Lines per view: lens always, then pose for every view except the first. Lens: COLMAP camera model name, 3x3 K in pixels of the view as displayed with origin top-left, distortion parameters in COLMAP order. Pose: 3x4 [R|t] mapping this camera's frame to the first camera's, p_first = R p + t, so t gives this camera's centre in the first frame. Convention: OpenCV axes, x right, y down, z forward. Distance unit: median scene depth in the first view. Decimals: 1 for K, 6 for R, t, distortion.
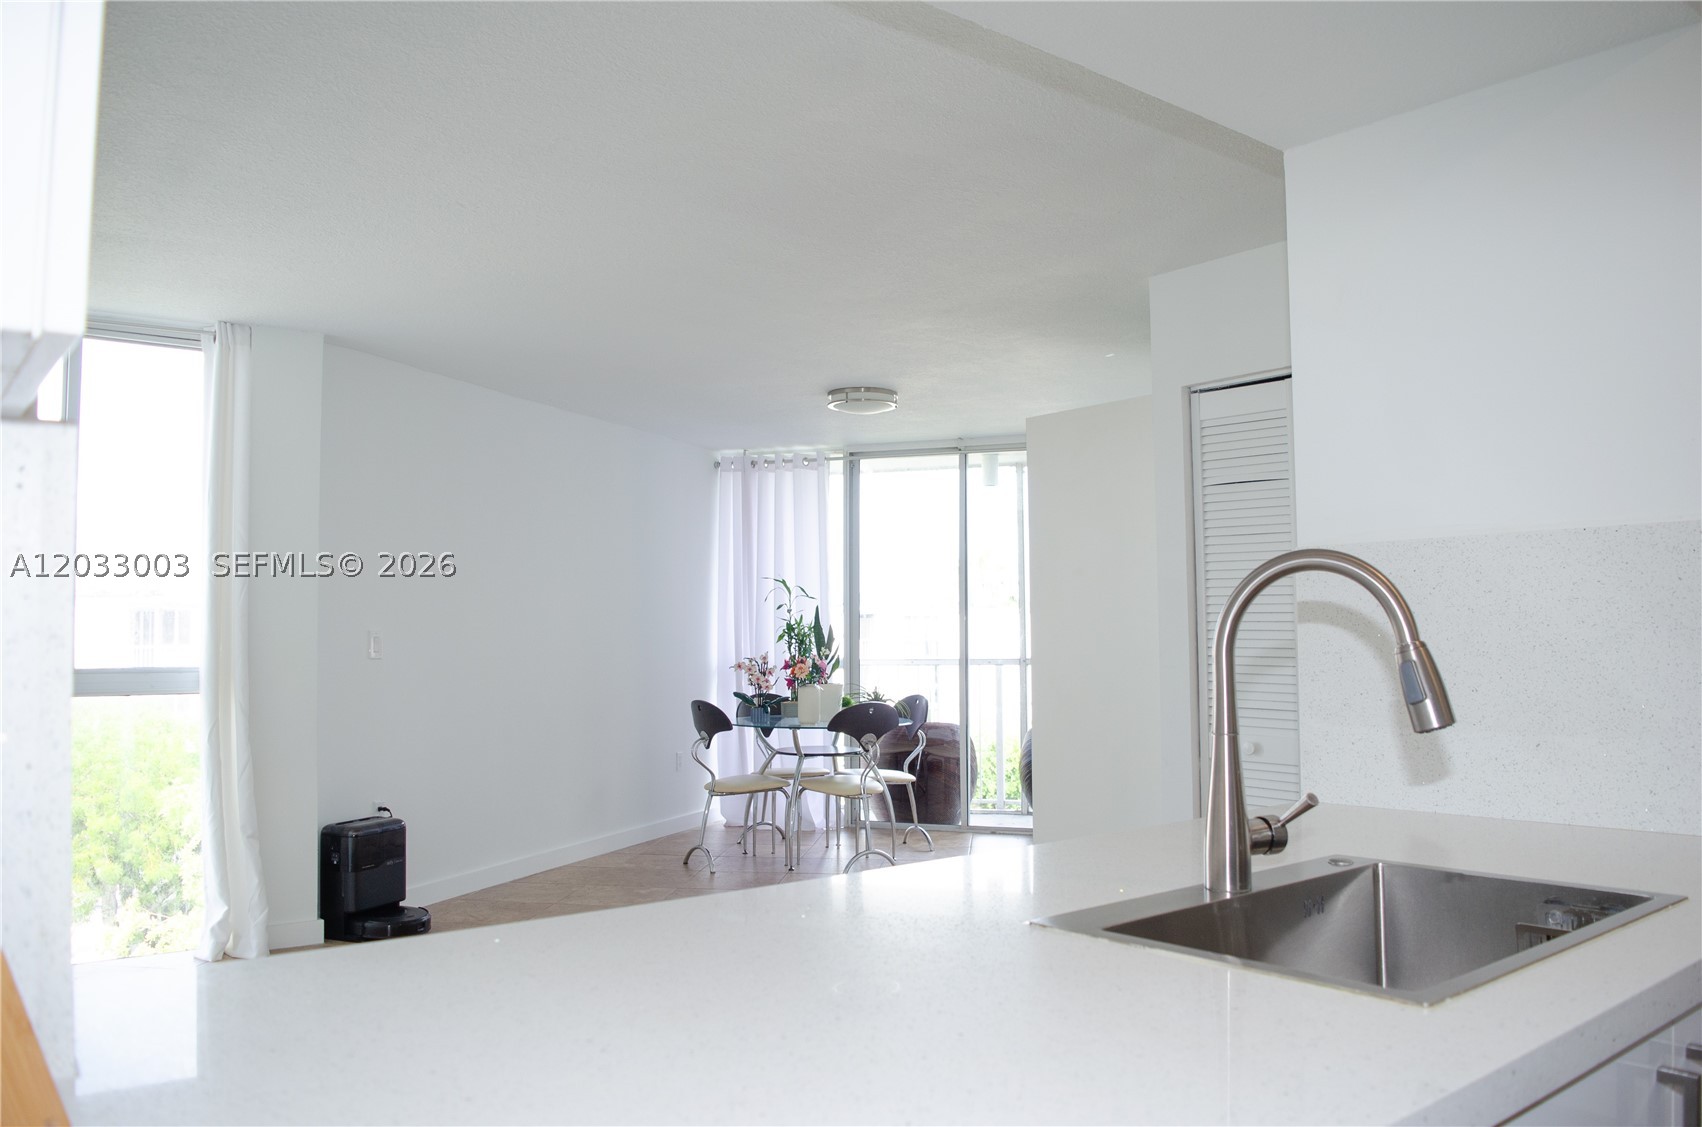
lens RADIAL K [[1342.0, 0, 888.4], [0, 1342.0, 569.7], [0, 0, 1]] dist [-0.089385, 0.016480]
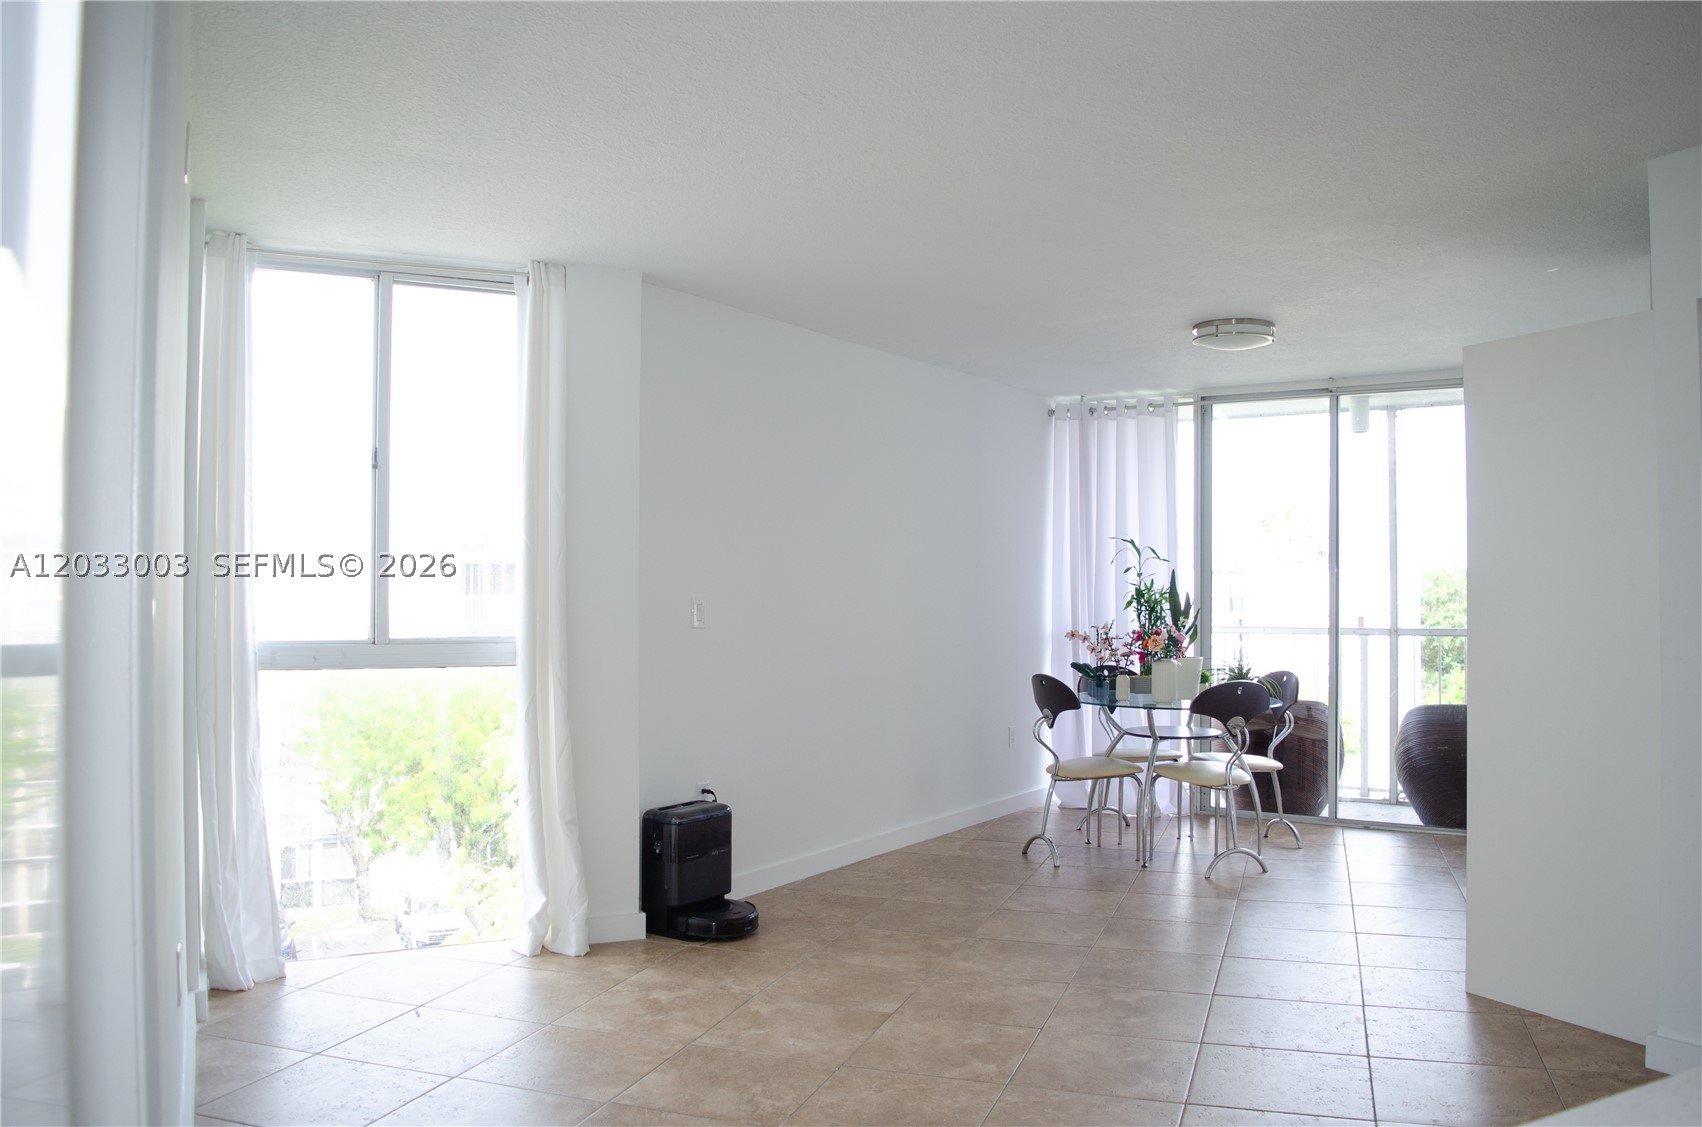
lens RADIAL K [[1342.0, 0, 888.4], [0, 1342.0, 569.7], [0, 0, 1]] dist [-0.089385, 0.016480]
pose [[0.976578, 0.005964, -0.215080, -0.046953], [0.001629, 0.999382, 0.035109, -0.004319], [0.215156, -0.034637, 0.975965, 0.097782]]
